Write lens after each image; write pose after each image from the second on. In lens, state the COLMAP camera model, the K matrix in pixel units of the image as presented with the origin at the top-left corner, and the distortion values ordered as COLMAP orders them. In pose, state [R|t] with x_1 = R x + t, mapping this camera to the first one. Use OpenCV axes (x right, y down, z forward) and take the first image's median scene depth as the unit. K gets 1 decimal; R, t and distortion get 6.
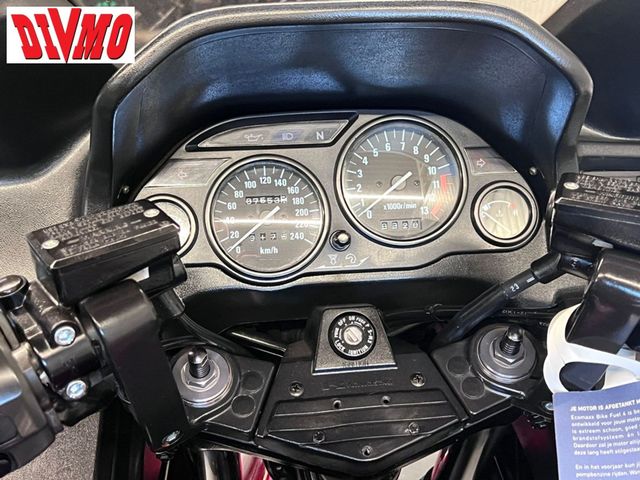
lens RADIAL K [[853.5, 0, 320.6], [0, 853.5, 234.9], [0, 0, 1]] dist [0.007512, 0.000000]
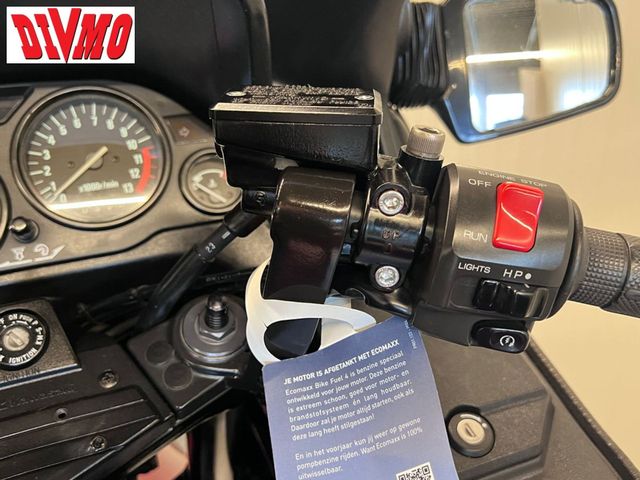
lens RADIAL K [[604.9, 0, 319.3], [0, 604.9, 235.3], [0, 0, 1]] dist [0.014135, 0.000000]
pose [[0.960271, -0.132064, 0.245841, 0.182630], [0.141110, 0.989803, -0.019467, 0.075075], [-0.240763, 0.053384, 0.969115, 0.392987]]
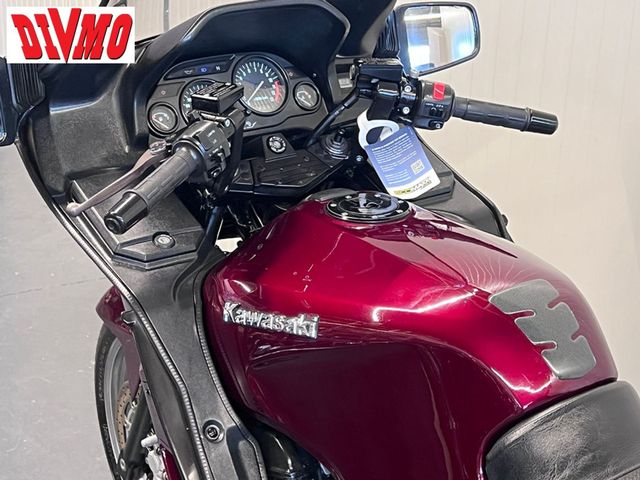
lens RADIAL K [[1146.8, 0, 319.0], [0, 1146.8, 240.6], [0, 0, 1]] dist [0.126526, 0.000000]
pose [[0.870382, -0.164273, 0.464165, -1.345824], [0.194284, 0.980795, -0.017200, 0.450370], [-0.452425, 0.105150, 0.885582, -1.762758]]
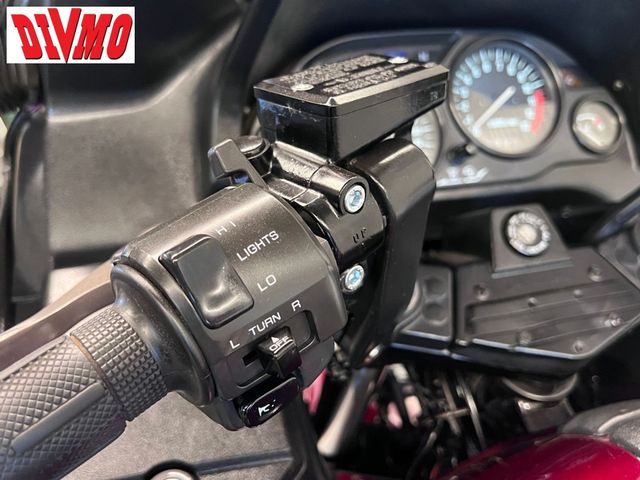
lens RADIAL K [[604.9, 0, 315.2], [0, 604.9, 242.0], [0, 0, 1]] dist [0.014135, 0.000000]
pose [[0.986845, -0.065813, 0.147669, -0.300533], [0.065607, 0.997826, 0.006273, 0.109282], [-0.147761, 0.003497, 0.989017, 0.366030]]
